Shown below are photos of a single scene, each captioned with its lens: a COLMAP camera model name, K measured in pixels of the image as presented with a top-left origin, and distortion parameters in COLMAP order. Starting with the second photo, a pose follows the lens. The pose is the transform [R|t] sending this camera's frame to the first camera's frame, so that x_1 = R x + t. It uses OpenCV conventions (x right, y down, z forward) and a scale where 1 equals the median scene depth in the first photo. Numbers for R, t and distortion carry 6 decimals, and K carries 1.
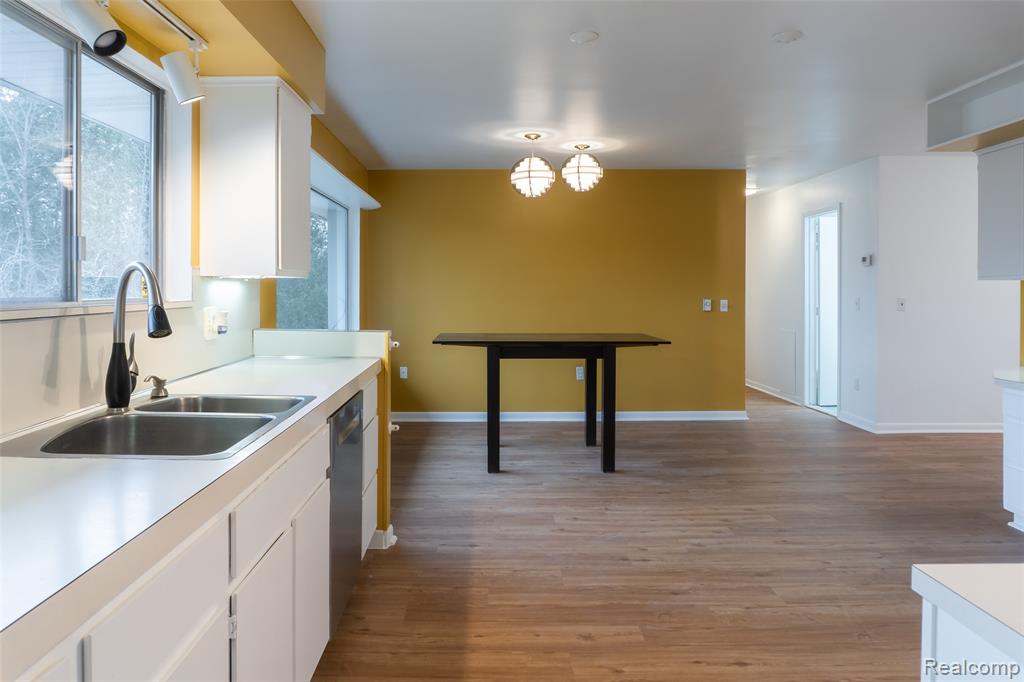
lens RADIAL K [[699.1, 0, 492.5], [0, 699.1, 290.7], [0, 0, 1]] dist [-0.003968, -0.000778]
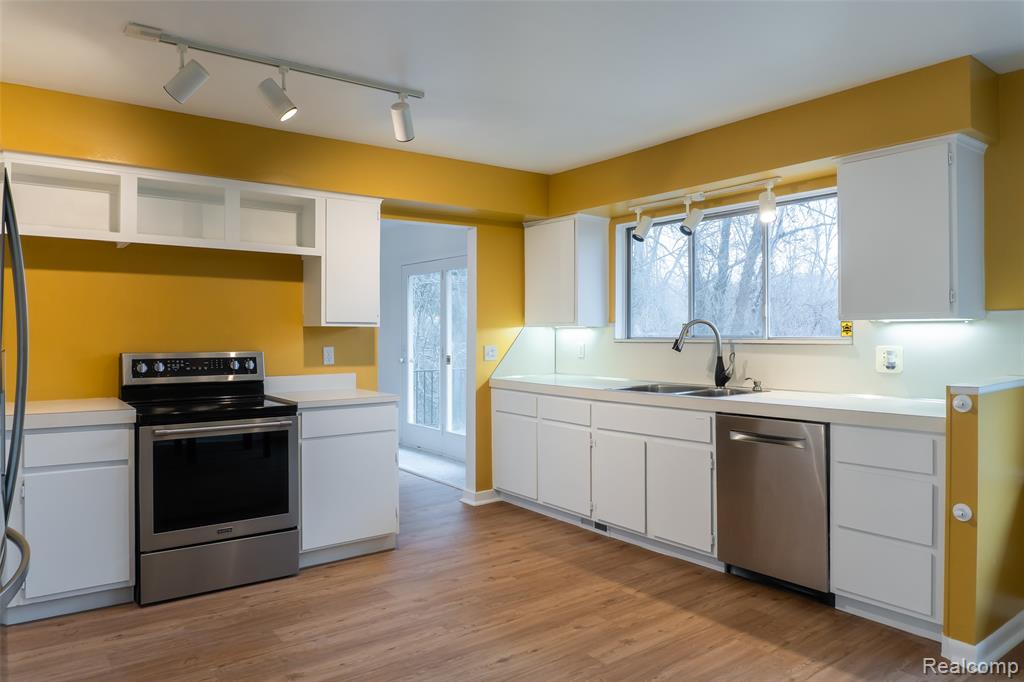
lens RADIAL K [[687.2, 0, 512.5], [0, 687.2, 336.6], [0, 0, 1]] dist [-0.018364, -0.000303]
pose [[-0.807598, 0.005100, -0.589712, 0.761816], [0.001538, 0.999977, 0.006541, -0.002594], [0.589732, 0.004376, -0.807587, 1.451407]]
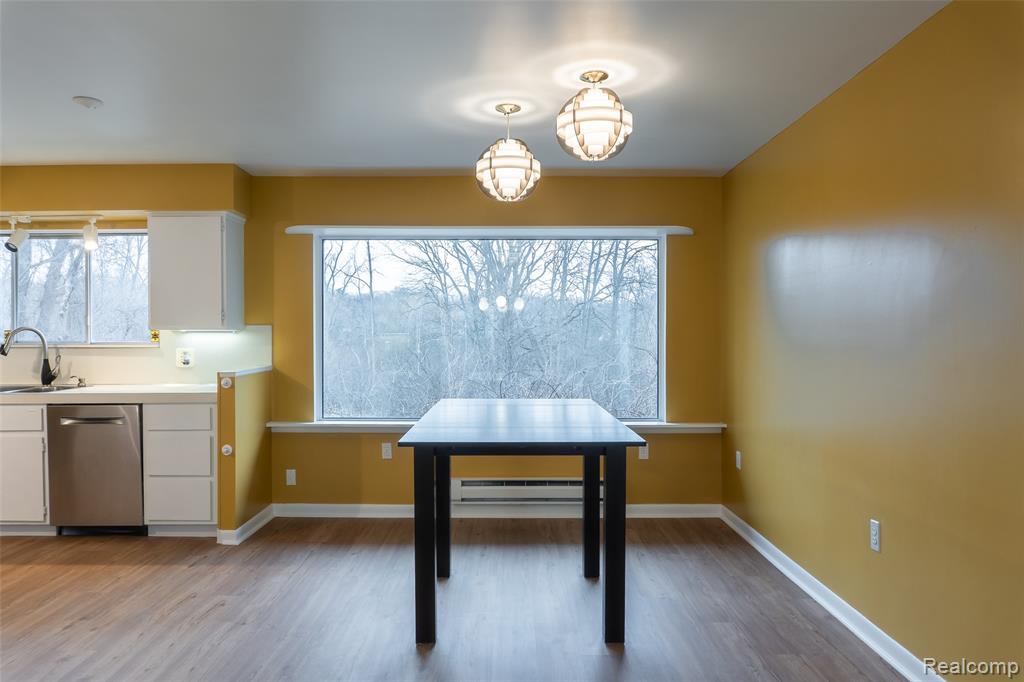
lens RADIAL K [[685.6, 0, 512.0], [0, 685.6, 341.0], [0, 0, 1]] dist [-0.027415, -0.001335]
pose [[-0.007082, 0.005576, -0.999959, 1.170449], [-0.001811, 0.999983, 0.005589, -0.005940], [0.999973, 0.001851, -0.007072, 1.676566]]
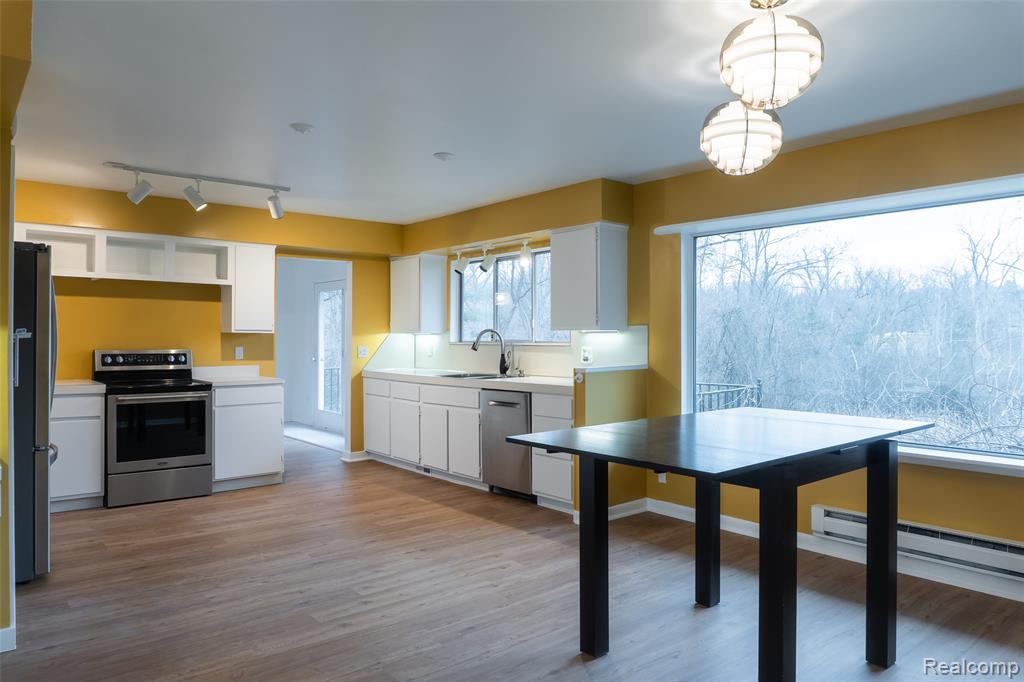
lens RADIAL K [[691.1, 0, 508.8], [0, 691.1, 337.4], [0, 0, 1]] dist [-0.018201, 0.000346]
pose [[-0.775821, -0.001330, -0.630952, 0.902625], [-0.002590, 0.999996, 0.001077, -0.004758], [0.630948, 0.002470, -0.775821, 2.173803]]
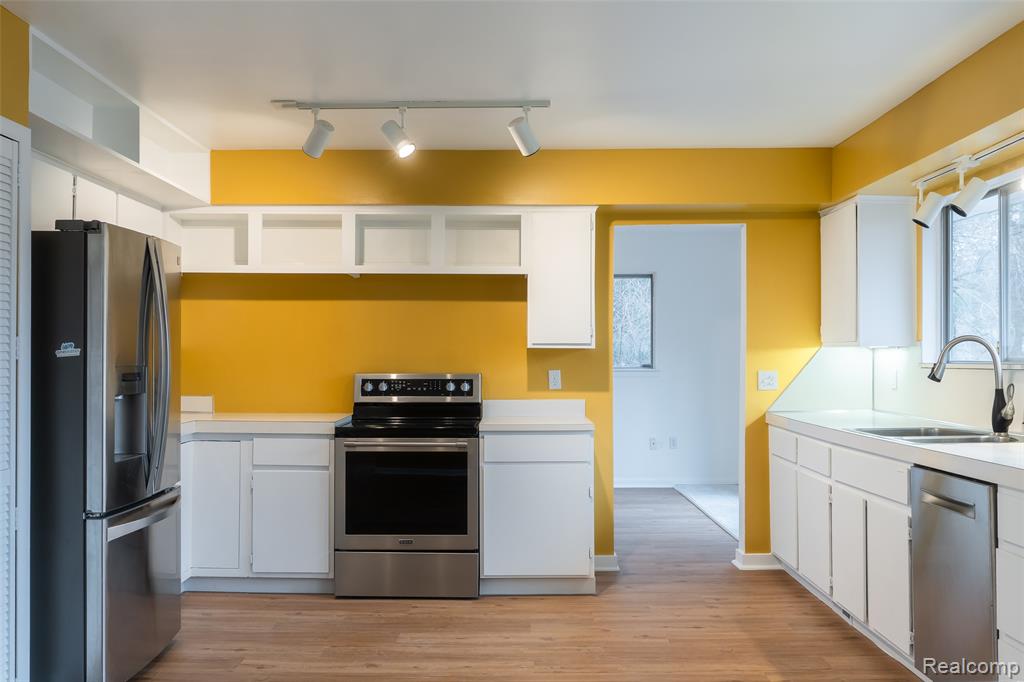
lens RADIAL K [[931.1, 0, 510.4], [0, 931.1, 353.6], [0, 0, 1]] dist [-0.004836, -0.003658]
pose [[-0.999865, 0.001603, 0.016367, 0.290222], [0.001573, 0.999997, -0.001876, -0.000972], [-0.016370, -0.001850, -0.999864, 1.865888]]
